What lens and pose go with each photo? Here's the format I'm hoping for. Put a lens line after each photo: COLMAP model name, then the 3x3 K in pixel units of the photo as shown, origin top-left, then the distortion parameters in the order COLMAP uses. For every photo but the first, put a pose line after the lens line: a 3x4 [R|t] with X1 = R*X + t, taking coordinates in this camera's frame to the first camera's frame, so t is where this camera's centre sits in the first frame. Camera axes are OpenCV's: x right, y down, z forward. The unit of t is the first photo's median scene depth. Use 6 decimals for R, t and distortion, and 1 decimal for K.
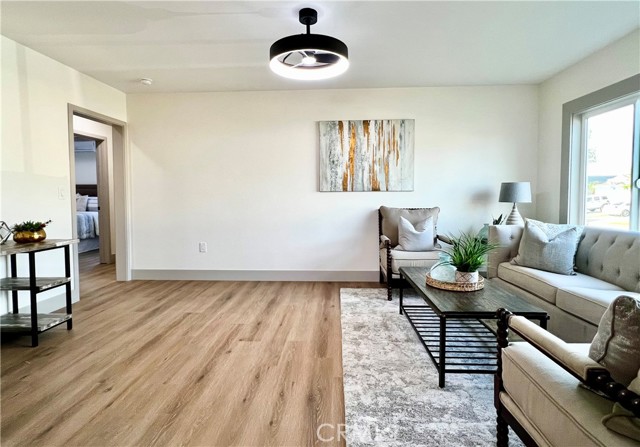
lens RADIAL K [[335.2, 0, 320.8], [0, 335.2, 210.8], [0, 0, 1]] dist [-0.001384, -0.000580]
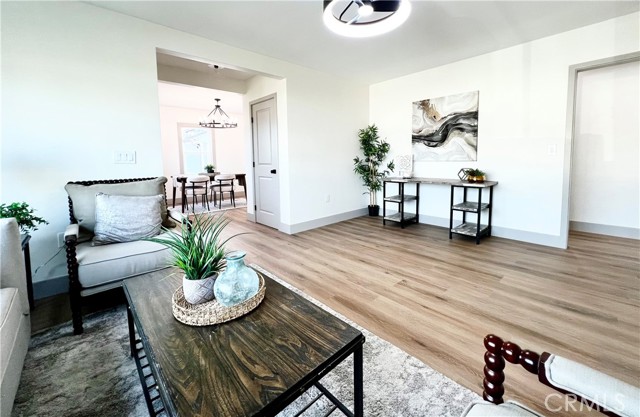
lens RADIAL K [[257.3, 0, 322.1], [0, 257.3, 176.0], [0, 0, 1]] dist [-0.000595, -0.000059]
pose [[-0.699994, 0.066703, -0.711027, 0.412523], [-0.010666, 0.994541, 0.103801, -0.045040], [0.714069, 0.080244, -0.695461, 1.008983]]
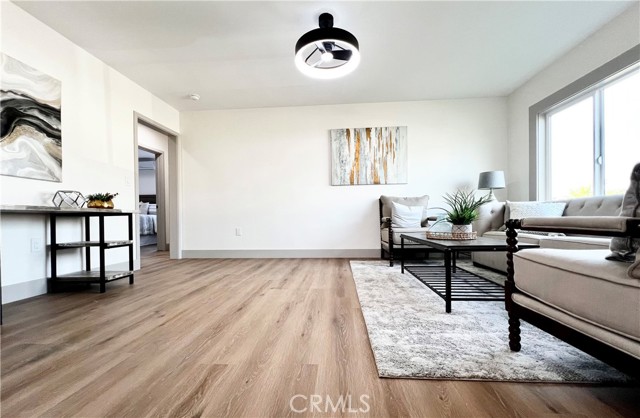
lens RADIAL K [[257.7, 0, 321.4], [0, 257.7, 220.1], [0, 0, 1]] dist [-0.000773, -0.000110]
pose [[0.999793, -0.008878, -0.018284, -0.030151], [0.008237, 0.999360, -0.034812, 0.127133], [0.018582, 0.034654, 0.999227, 0.052360]]
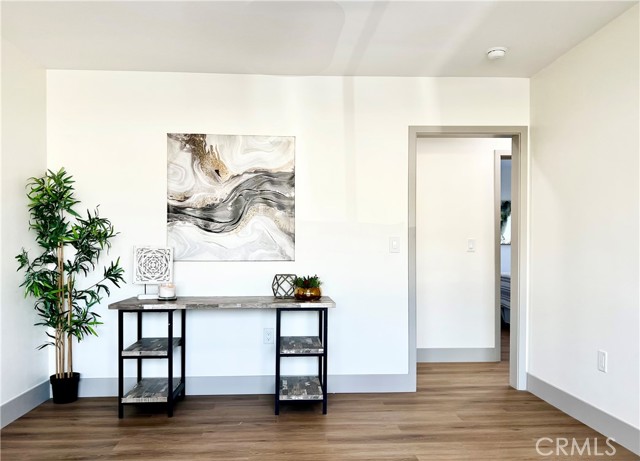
lens RADIAL K [[523.2, 0, 310.3], [0, 523.2, 257.1], [0, 0, 1]] dist [0.035037, -0.003302]
pose [[0.104585, 0.016587, -0.994378, 0.398750], [-0.043779, 0.998968, 0.012059, -0.029608], [0.993552, 0.042272, 0.105203, 0.645262]]
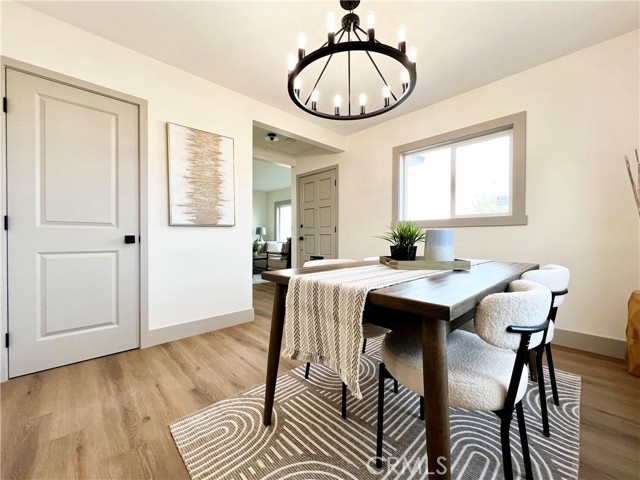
lens RADIAL K [[262.6, 0, 320.0], [0, 262.6, 240.0], [0, 0, 1]] dist [0.000127, 0.000058]
pose [[0.691315, -0.000383, 0.722554, -0.710562], [0.027543, 0.999287, -0.025823, 0.095915], [-0.722028, 0.037753, 0.690833, -0.930111]]
